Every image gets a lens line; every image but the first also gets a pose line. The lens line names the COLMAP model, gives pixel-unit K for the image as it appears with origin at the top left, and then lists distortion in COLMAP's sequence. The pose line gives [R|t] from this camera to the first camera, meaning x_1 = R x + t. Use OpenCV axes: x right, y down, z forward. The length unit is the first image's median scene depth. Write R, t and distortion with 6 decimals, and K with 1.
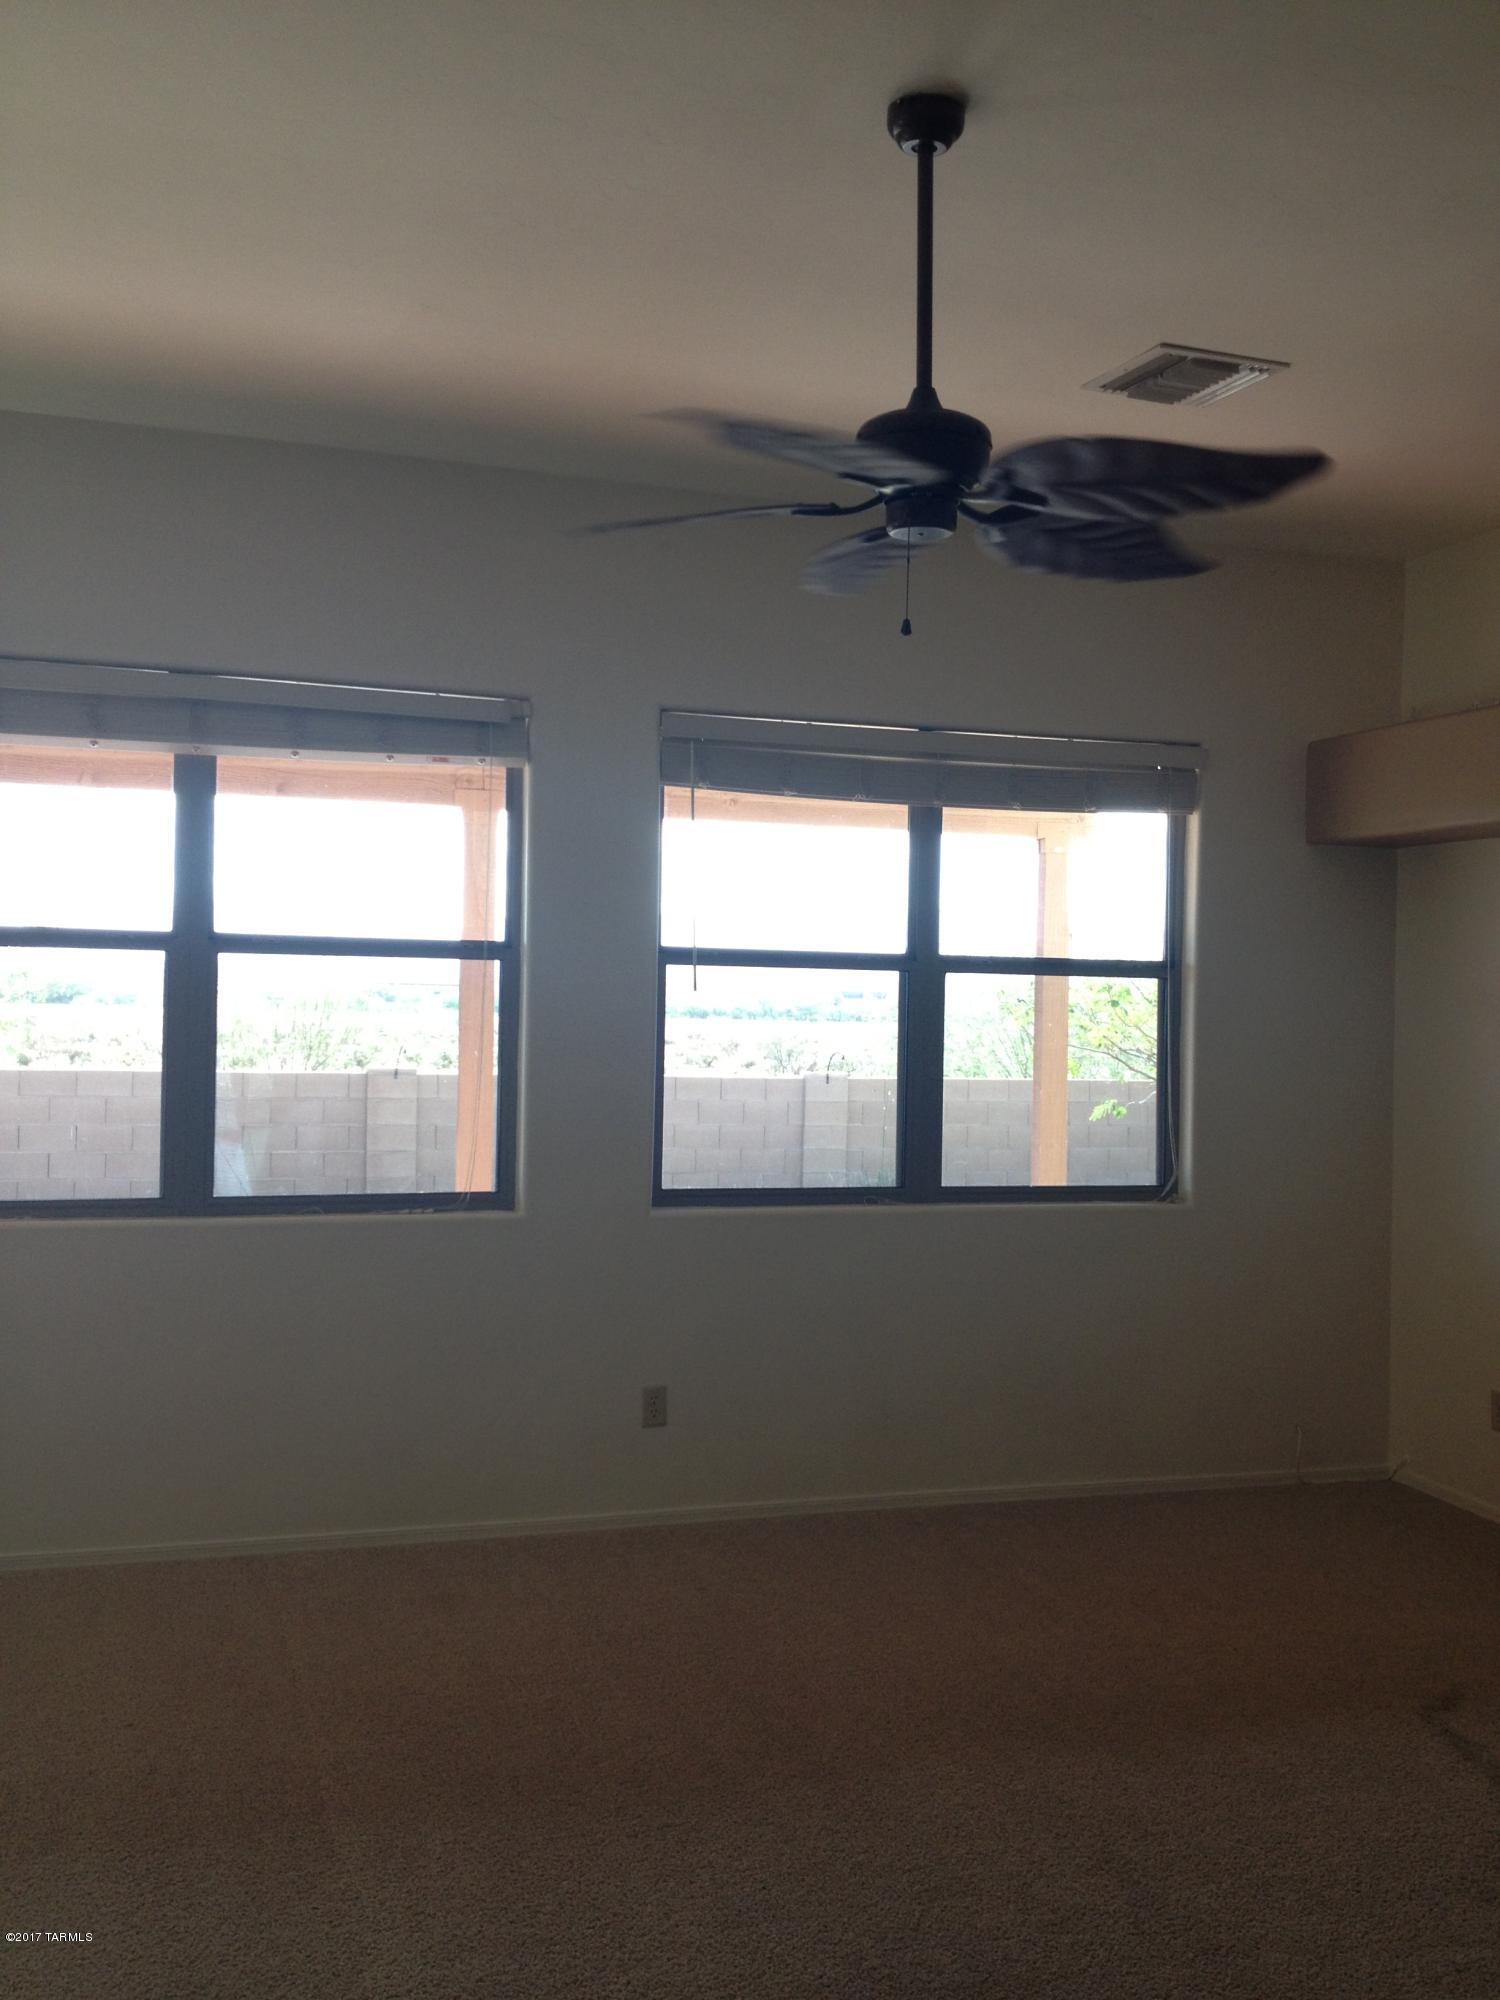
lens RADIAL K [[1856.1, 0, 757.1], [0, 1856.1, 990.6], [0, 0, 1]] dist [0.167758, -0.381863]
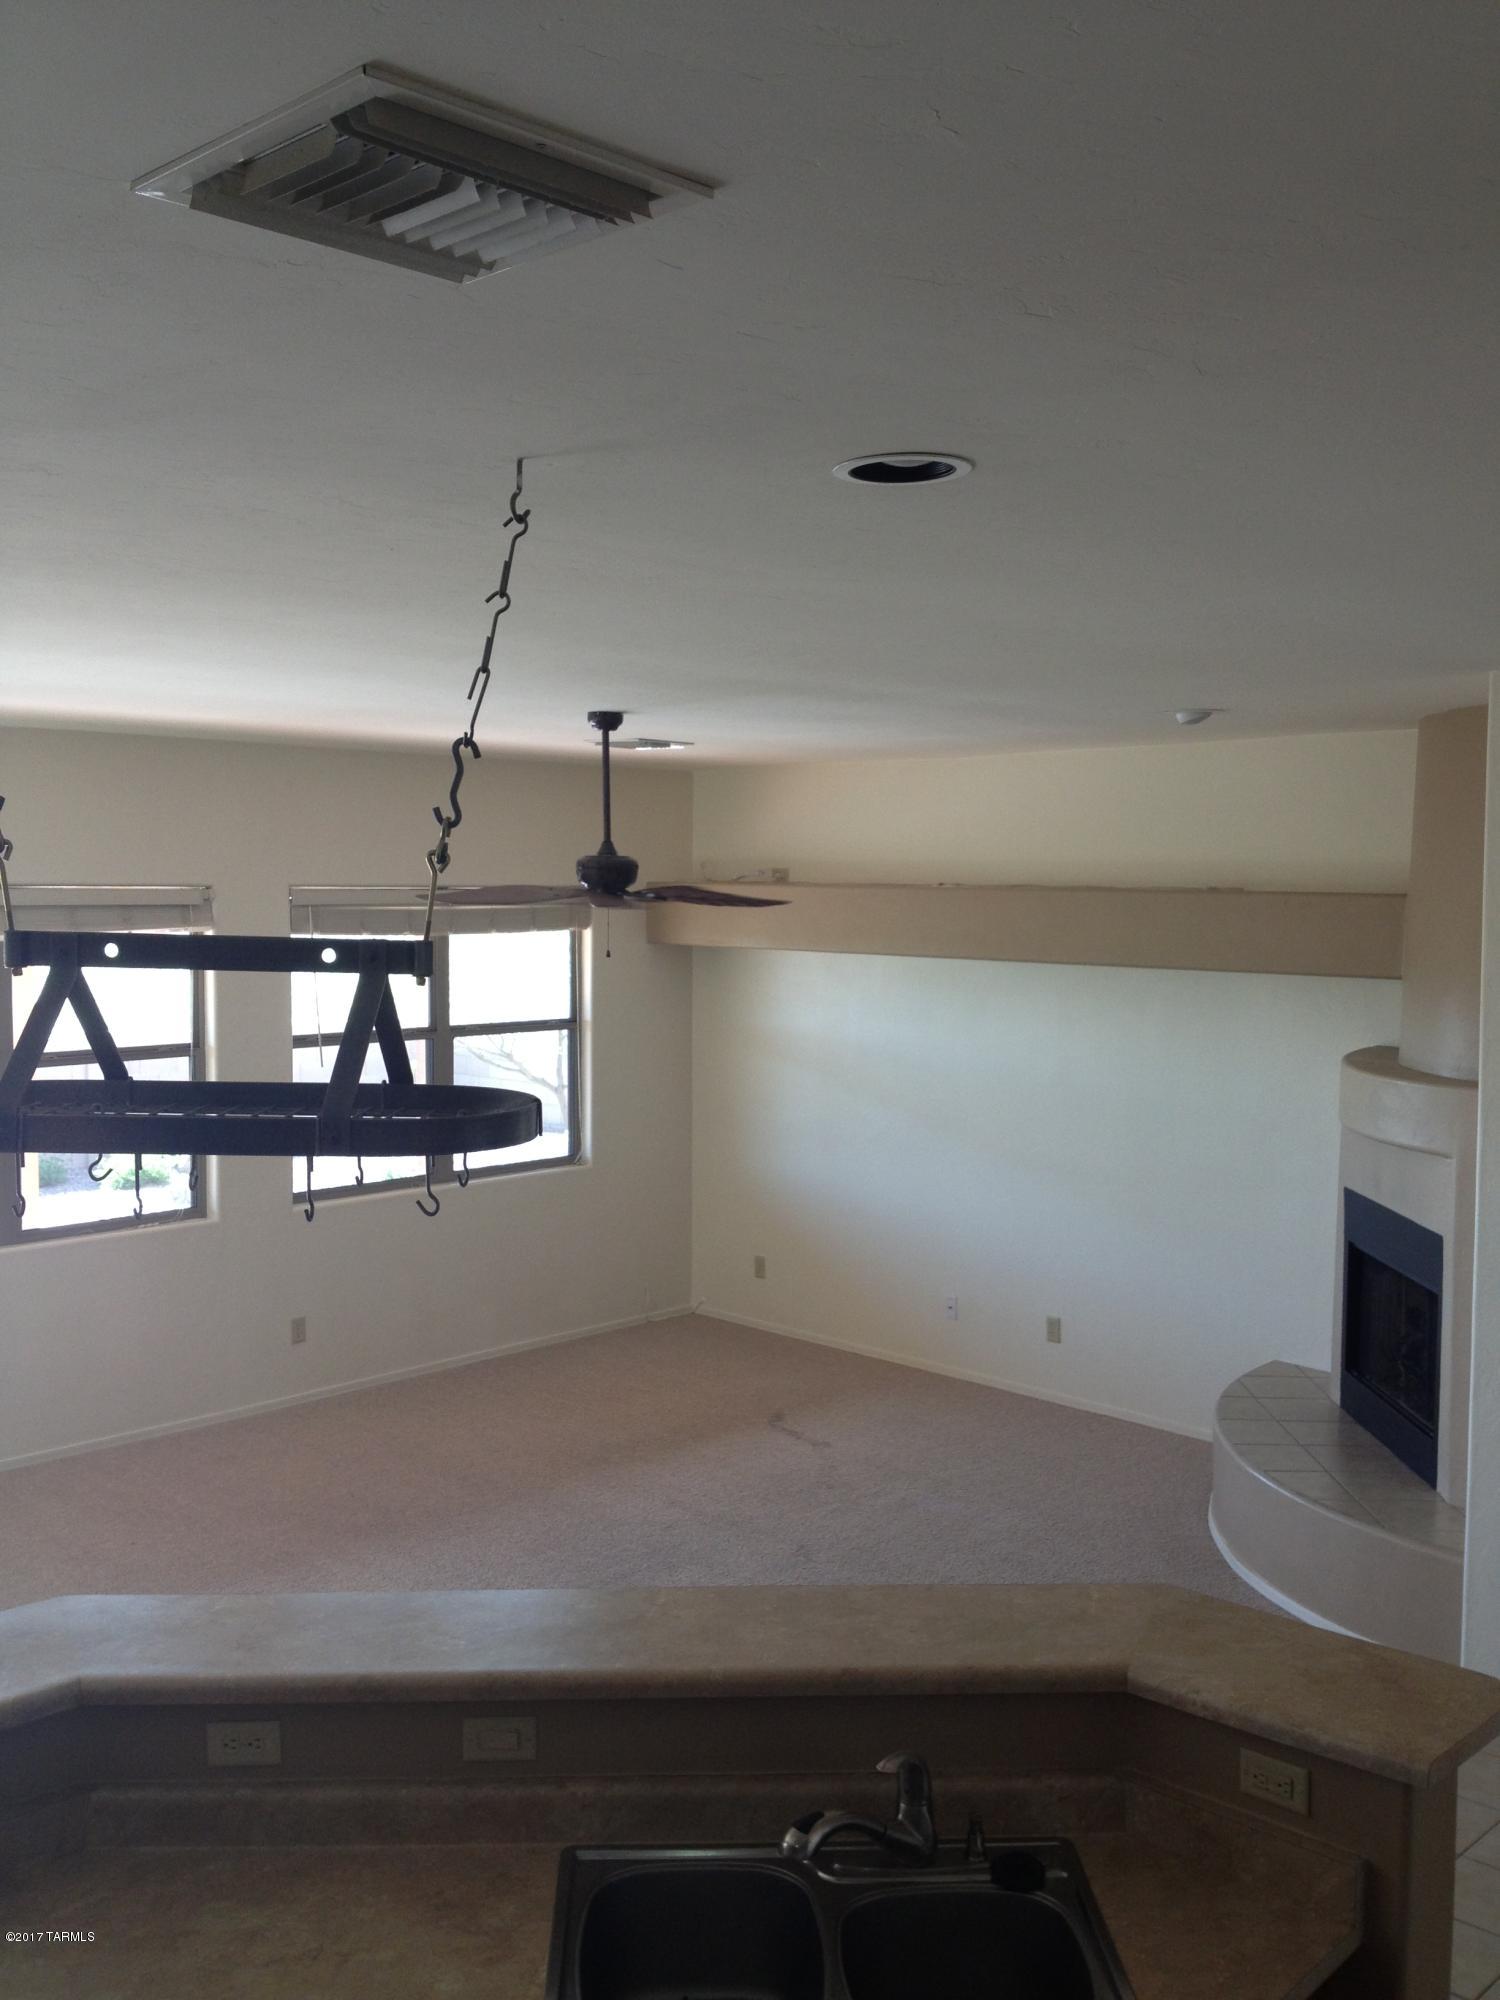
lens RADIAL K [[1856.1, 0, 757.1], [0, 1856.1, 990.6], [0, 0, 1]] dist [0.167758, -0.381863]
pose [[0.883837, -0.045391, 0.465587, -0.409644], [0.013985, 0.997400, 0.070691, -0.158966], [-0.467586, -0.055968, 0.882174, -0.526504]]
